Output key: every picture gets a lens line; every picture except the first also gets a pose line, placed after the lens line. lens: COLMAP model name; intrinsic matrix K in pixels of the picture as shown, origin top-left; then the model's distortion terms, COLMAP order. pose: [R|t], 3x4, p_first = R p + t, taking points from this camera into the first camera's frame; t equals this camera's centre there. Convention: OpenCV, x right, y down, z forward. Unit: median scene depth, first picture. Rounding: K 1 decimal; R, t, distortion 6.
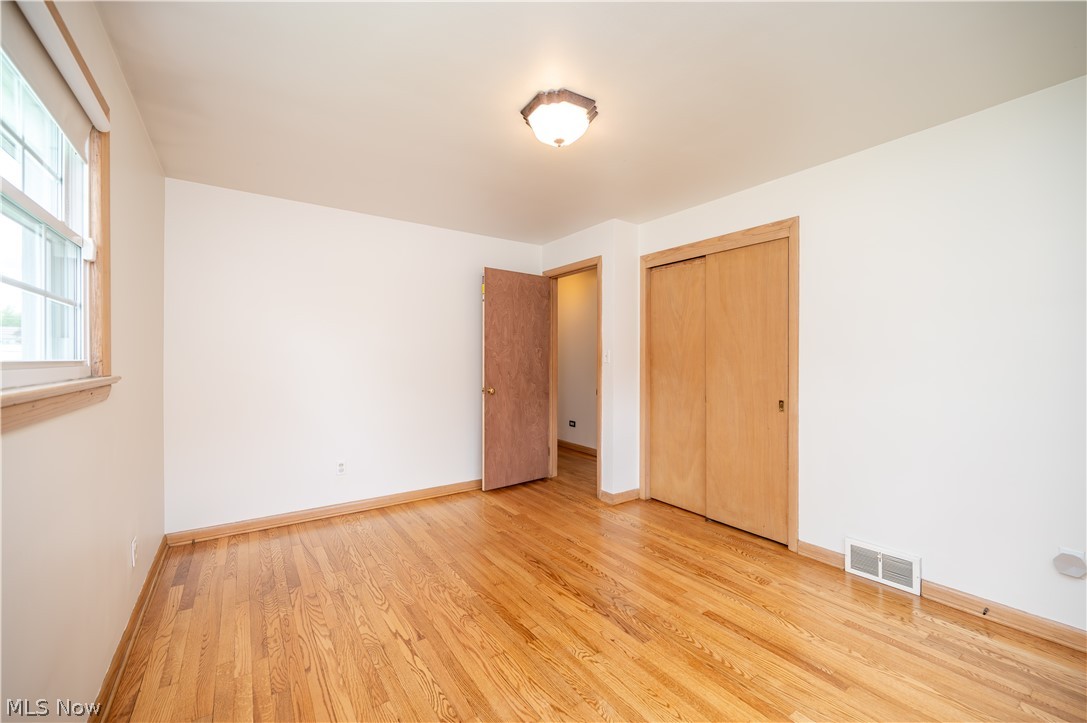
lens RADIAL K [[427.4, 0, 549.7], [0, 427.4, 367.6], [0, 0, 1]] dist [0.000383, -0.000568]
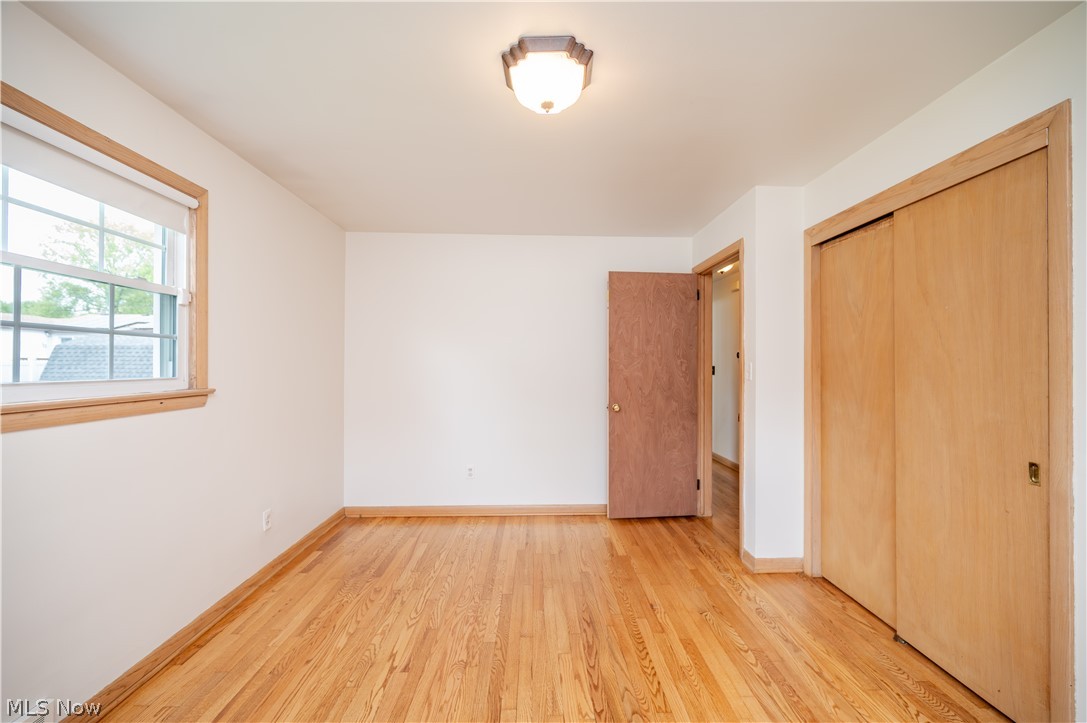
lens RADIAL K [[427.4, 0, 553.7], [0, 427.4, 369.1], [0, 0, 1]] dist [0.000383, -0.000568]
pose [[0.842136, 0.007073, -0.539220, 0.312290], [-0.013769, 0.999870, -0.008388, -0.023538], [0.539090, 0.014488, 0.842123, 0.232163]]
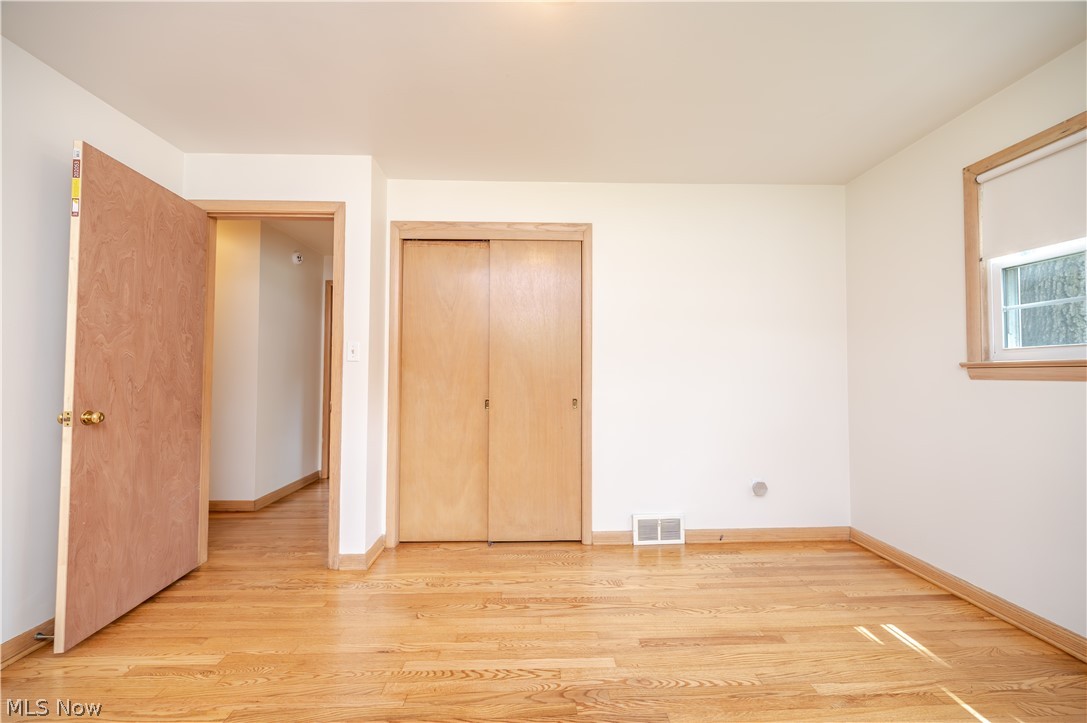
lens RADIAL K [[427.4, 0, 540.0], [0, 427.4, 365.5], [0, 0, 1]] dist [0.000383, -0.000568]
pose [[0.557518, 0.016582, 0.829999, -0.331104], [0.015220, 0.999428, -0.030191, 0.026257], [-0.830025, 0.029464, 0.556947, 0.472937]]
